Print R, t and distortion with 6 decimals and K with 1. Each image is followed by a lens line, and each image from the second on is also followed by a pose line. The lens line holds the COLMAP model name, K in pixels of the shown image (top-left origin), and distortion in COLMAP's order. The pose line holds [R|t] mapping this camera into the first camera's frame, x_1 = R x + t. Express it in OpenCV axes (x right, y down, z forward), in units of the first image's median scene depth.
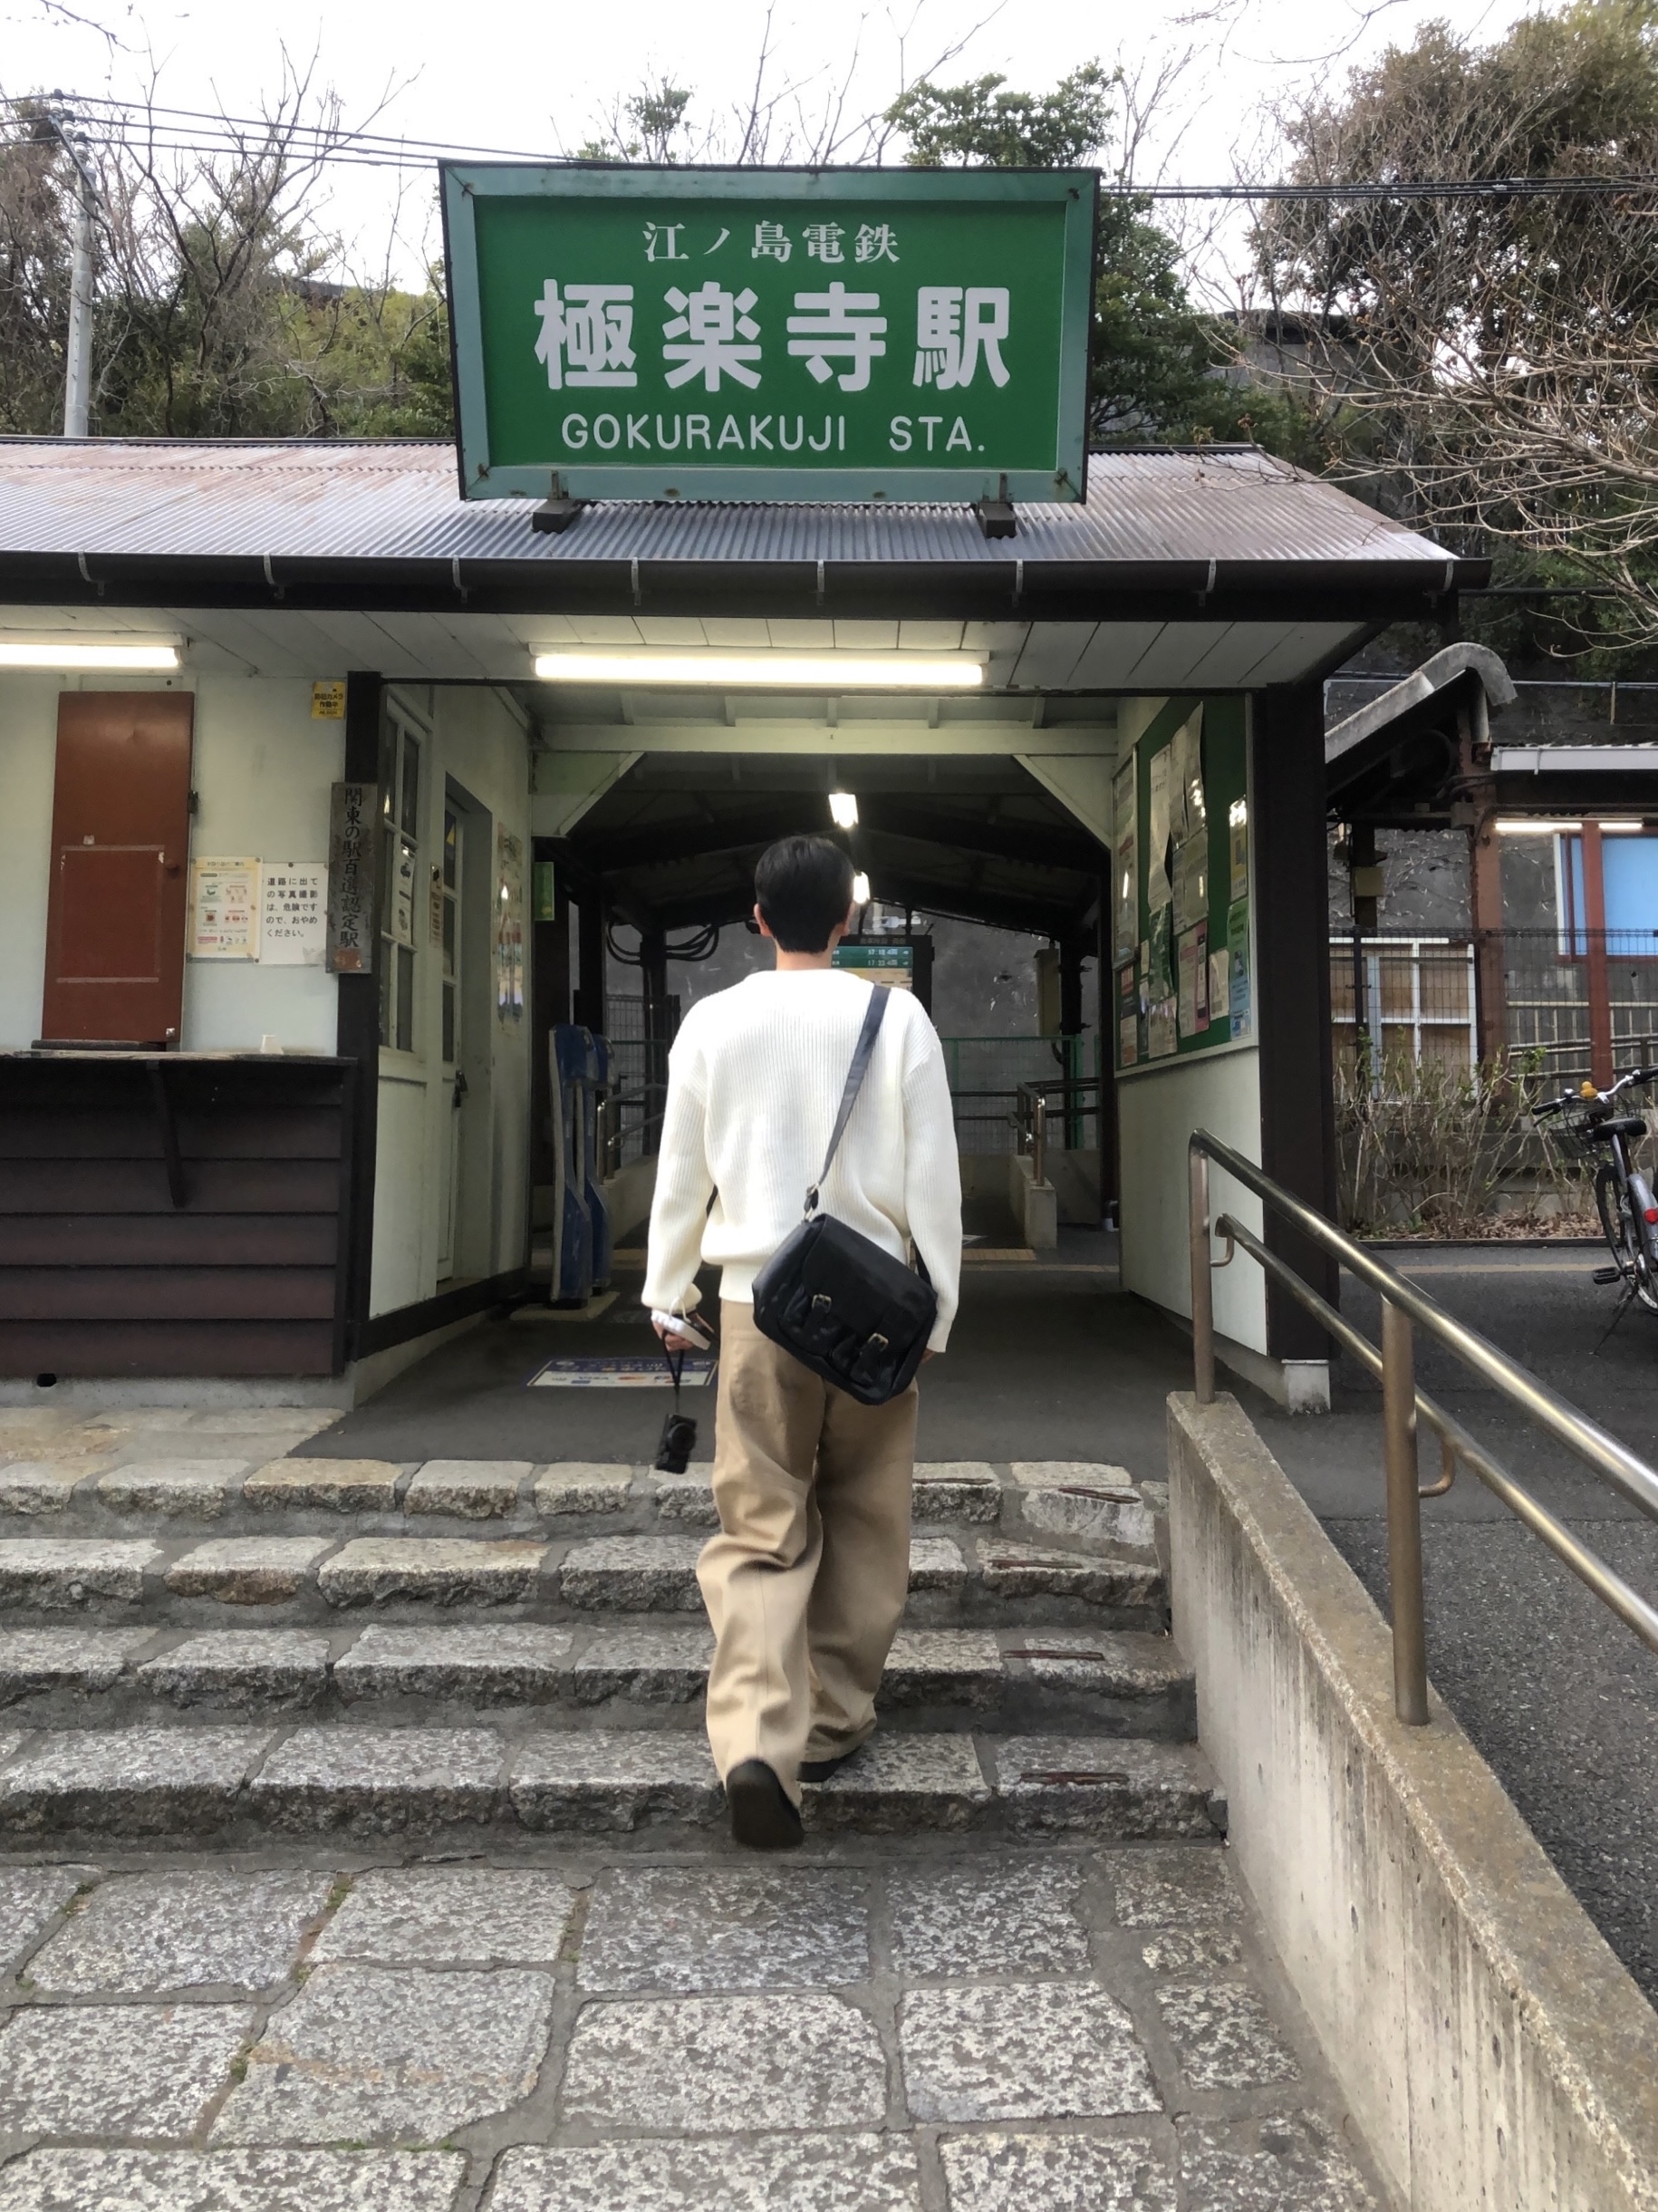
lens RADIAL K [[1882.7, 0, 874.4], [0, 1882.7, 933.0], [0, 0, 1]] dist [-0.004711, 0.004720]
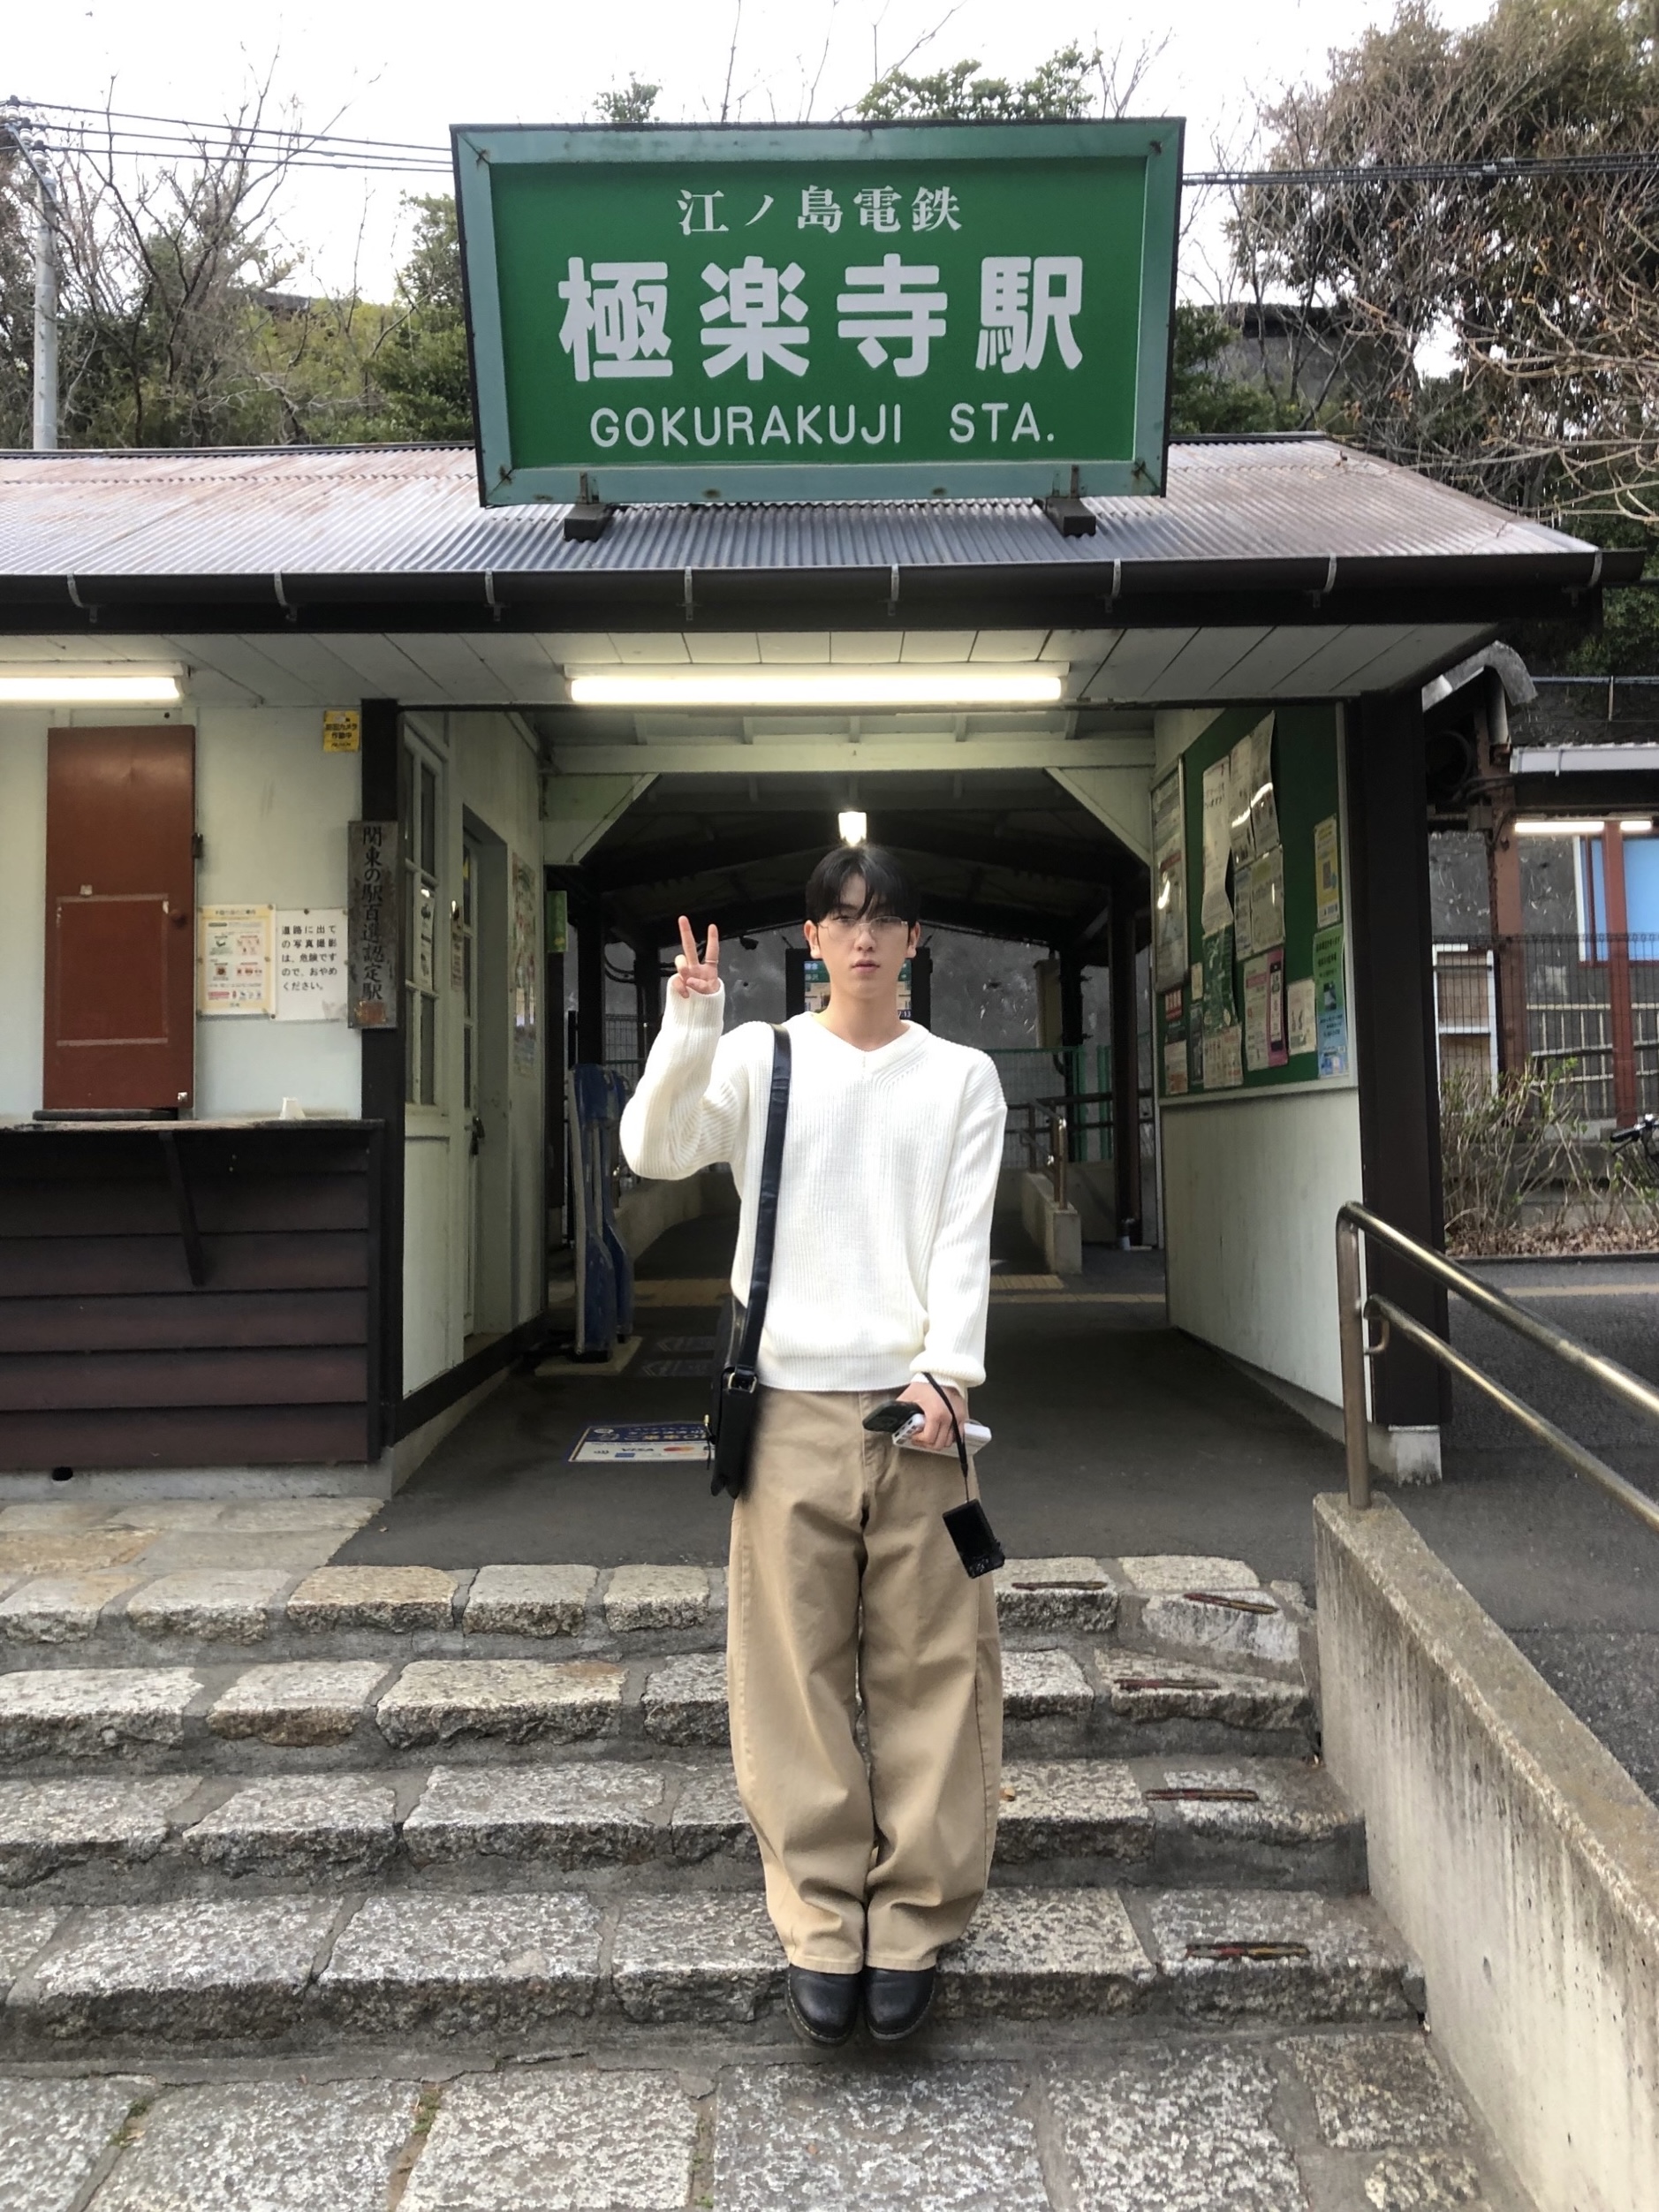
lens RADIAL K [[1833.4, 0, 828.4], [0, 1833.4, 1011.7], [0, 0, 1]] dist [-0.003151, 0.001987]
pose [[0.999797, -0.018992, -0.006720, -0.051028], [0.019262, 0.998902, 0.042710, -0.021011], [0.005901, -0.042831, 0.999065, 0.105850]]
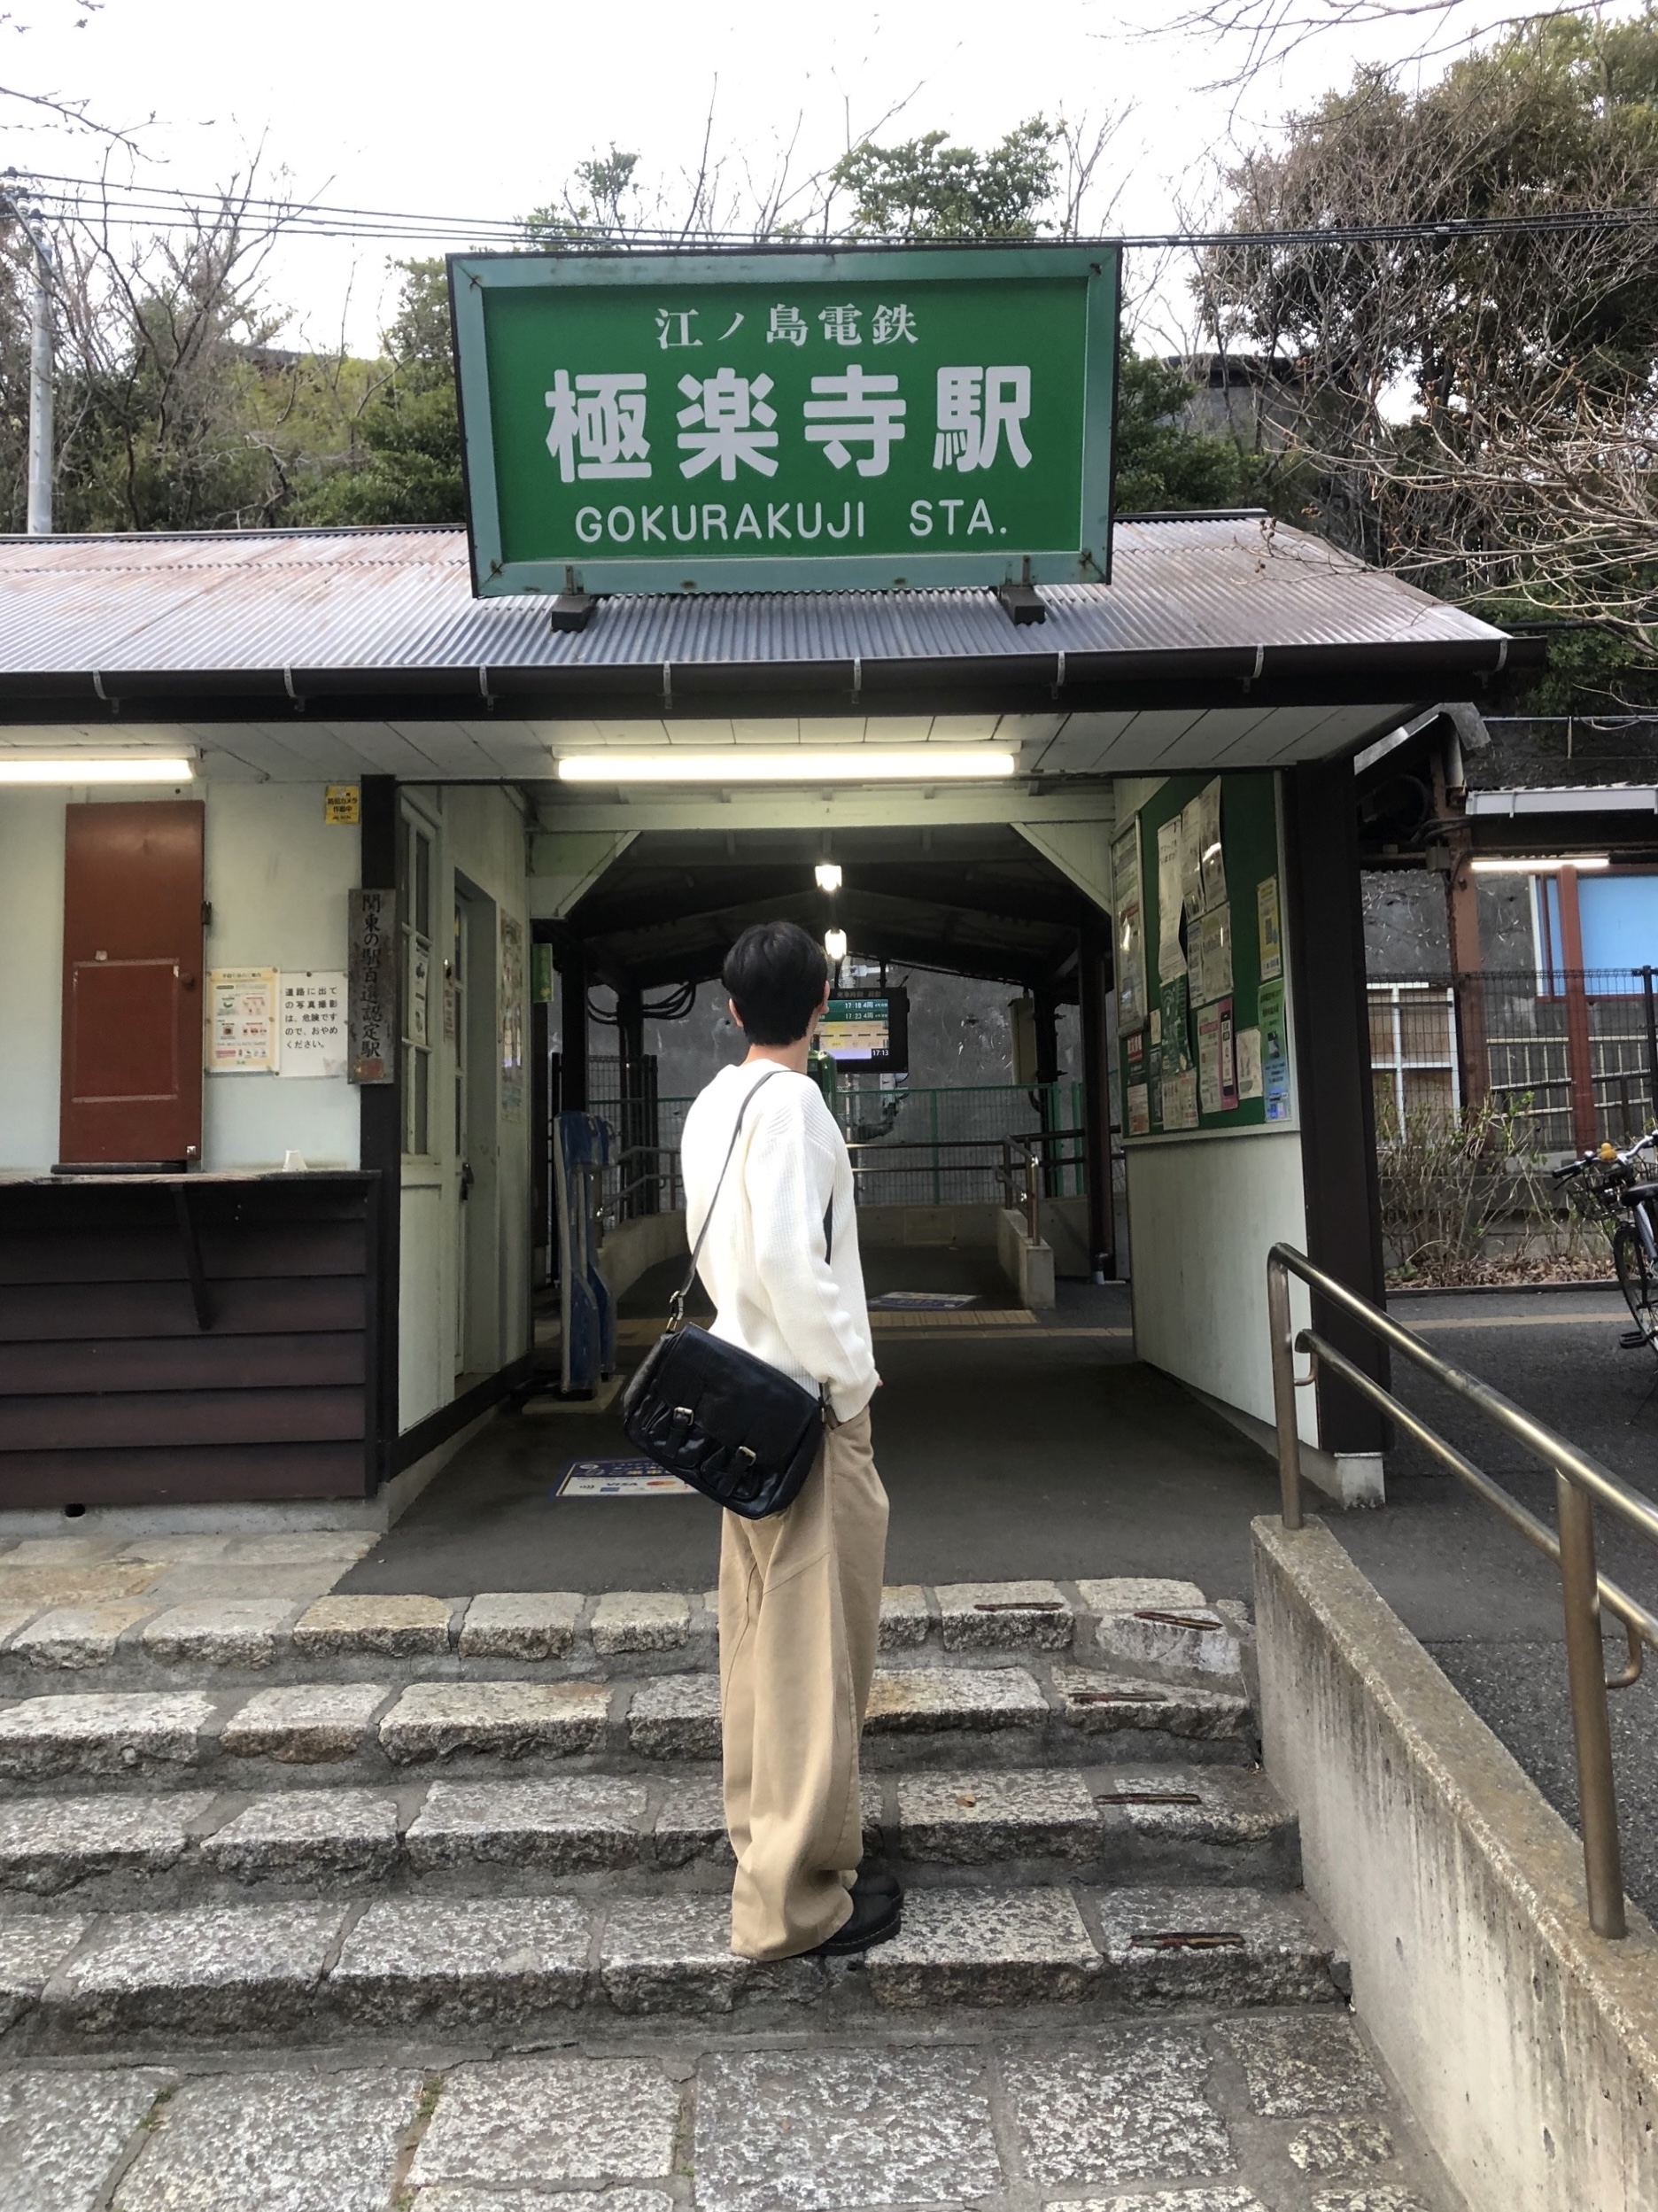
lens RADIAL K [[1833.2, 0, 821.1], [0, 1833.2, 975.7], [0, 0, 1]] dist [0.004710, -0.008442]
pose [[0.999657, -0.026197, -0.000260, -0.044712], [0.026198, 0.999644, 0.004996, -0.034120], [0.000129, -0.005001, 0.999987, 0.046596]]
